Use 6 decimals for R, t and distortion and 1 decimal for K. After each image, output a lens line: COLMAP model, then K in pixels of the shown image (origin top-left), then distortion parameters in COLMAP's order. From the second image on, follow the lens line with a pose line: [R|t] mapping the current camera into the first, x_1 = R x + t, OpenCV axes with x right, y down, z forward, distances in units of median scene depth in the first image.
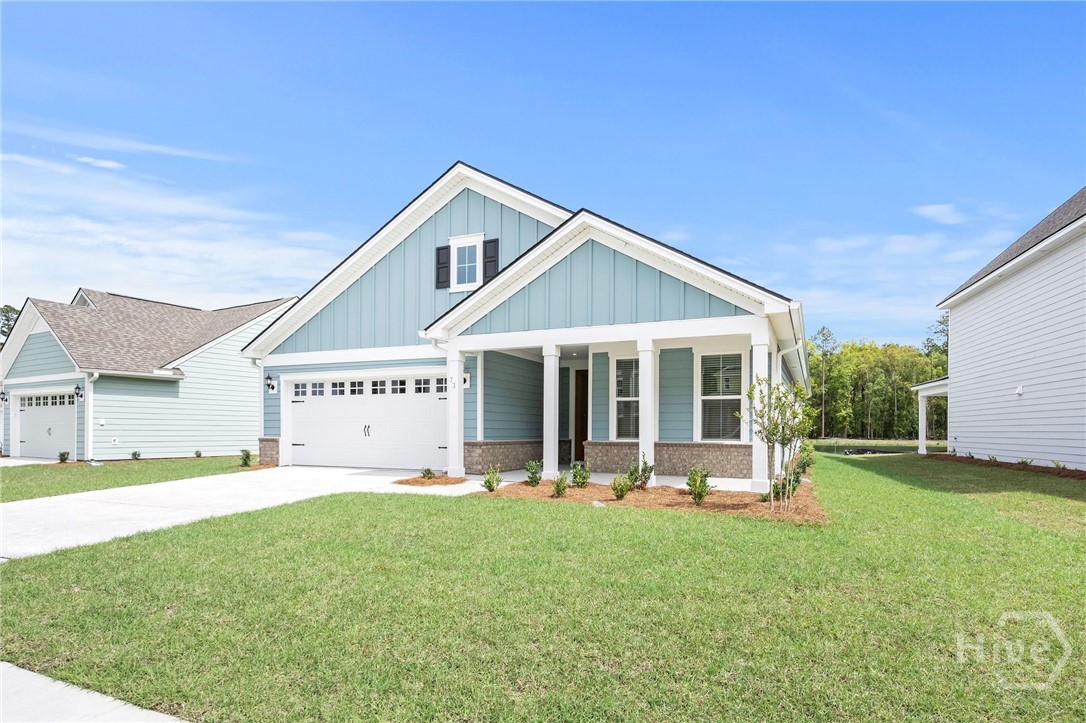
lens RADIAL K [[498.8, 0, 577.3], [0, 498.8, 434.2], [0, 0, 1]] dist [-0.003050, 0.001066]
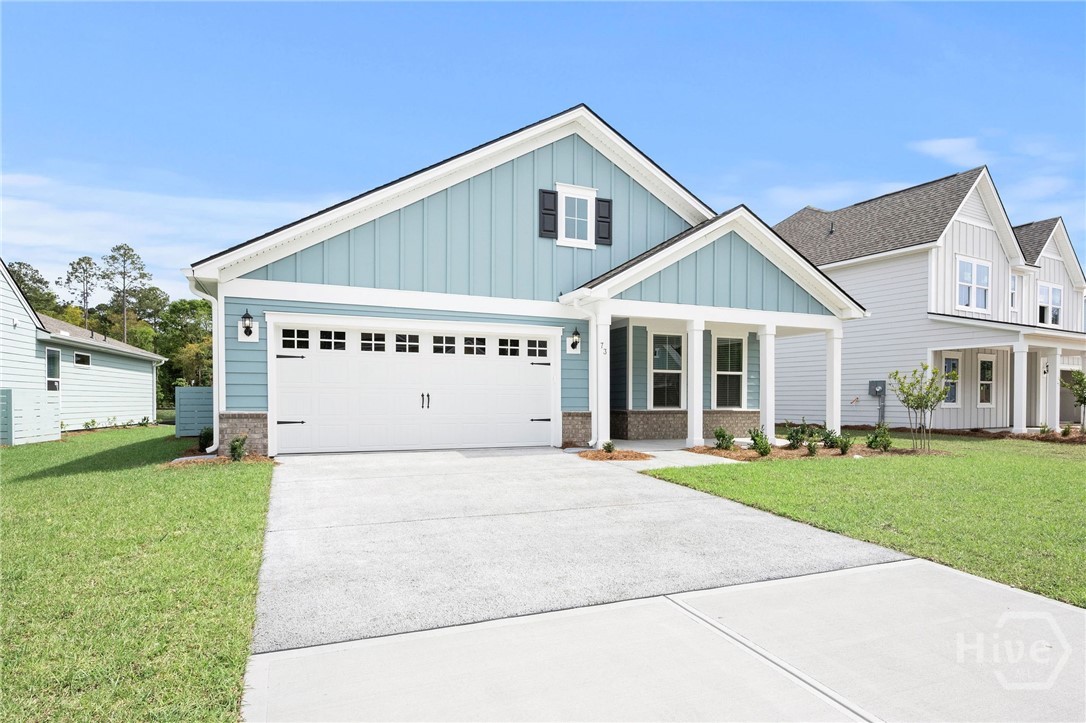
lens RADIAL K [[527.2, 0, 509.4], [0, 527.2, 409.3], [0, 0, 1]] dist [-0.005612, -0.000166]
pose [[0.767922, -0.012751, 0.640417, -0.889565], [0.005795, 0.999899, 0.012959, -0.003738], [-0.640518, -0.006241, 0.767918, 0.319279]]
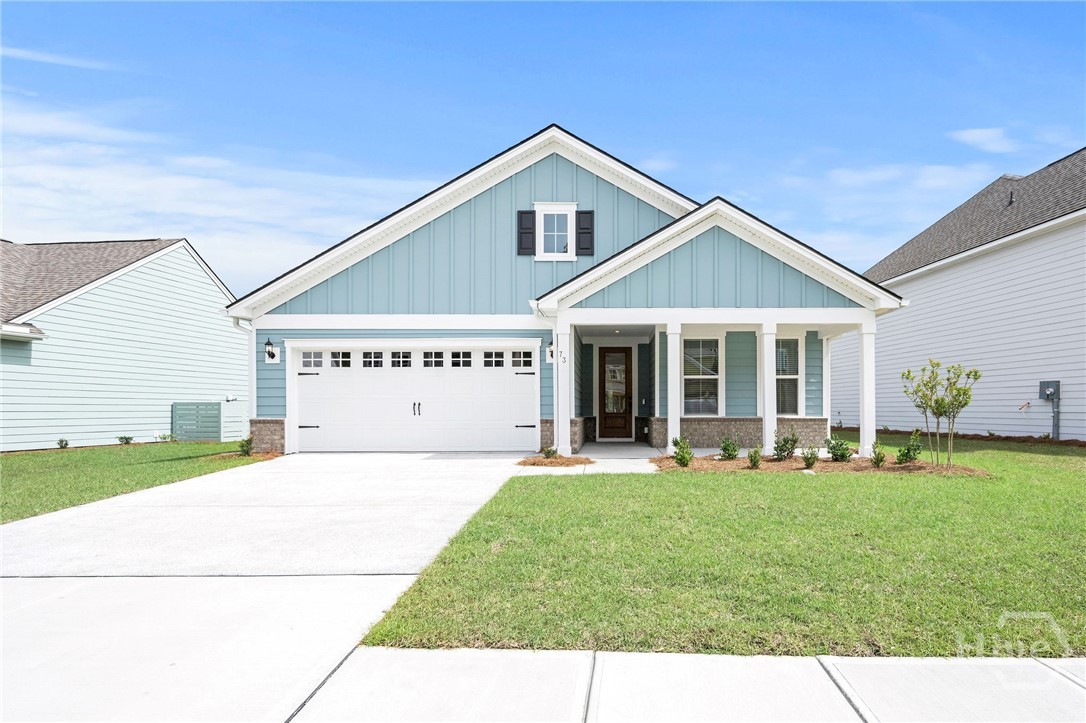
lens RADIAL K [[498.8, 0, 586.2], [0, 498.8, 410.2], [0, 0, 1]] dist [-0.003050, 0.001066]
pose [[0.935320, -0.007247, 0.353728, -0.480844], [0.009669, 0.999940, -0.005080, 0.003005], [-0.353670, 0.008172, 0.935334, 0.086516]]
